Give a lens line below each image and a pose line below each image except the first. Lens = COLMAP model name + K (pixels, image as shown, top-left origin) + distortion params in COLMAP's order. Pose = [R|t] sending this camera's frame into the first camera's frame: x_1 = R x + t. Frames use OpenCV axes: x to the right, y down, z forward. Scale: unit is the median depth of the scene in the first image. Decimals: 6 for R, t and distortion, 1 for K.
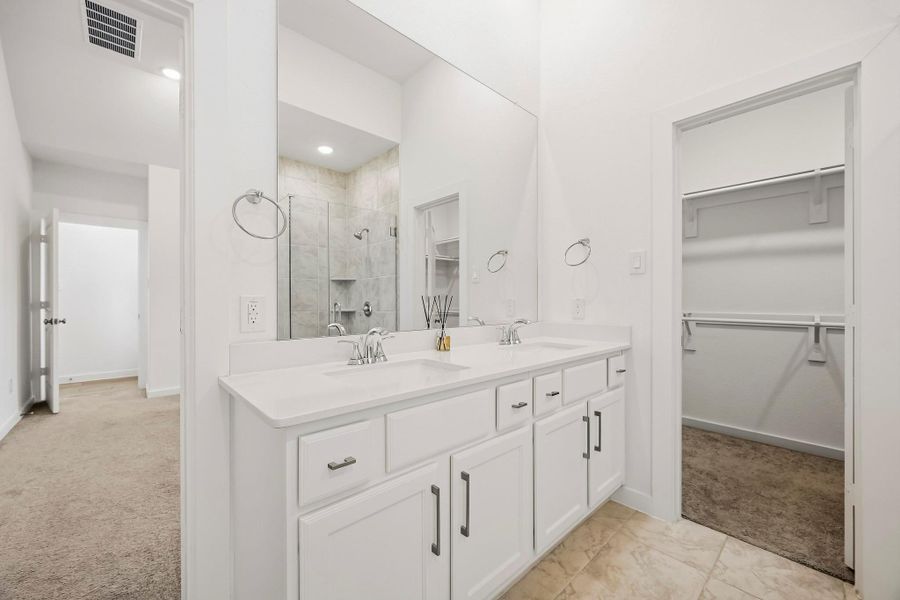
lens RADIAL K [[355.5, 0, 452.0], [0, 355.5, 299.0], [0, 0, 1]] dist [-0.000603, -0.000142]
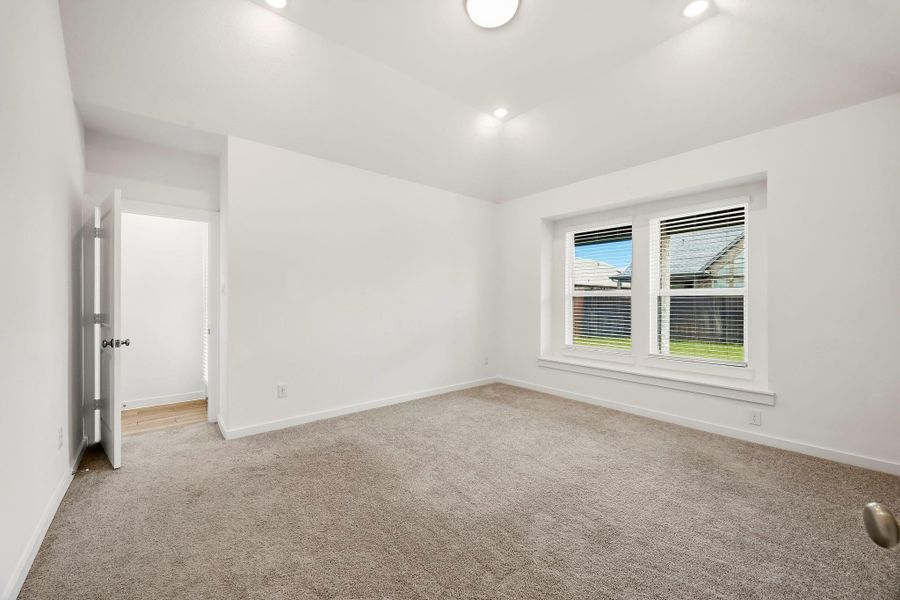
lens RADIAL K [[355.5, 0, 452.0], [0, 355.5, 299.0], [0, 0, 1]] dist [-0.000603, -0.000142]
pose [[0.998996, 0.001386, -0.044786, -0.353835], [-0.001435, 0.999998, -0.001075, -0.026370], [0.044785, 0.001138, 0.998996, 0.267912]]
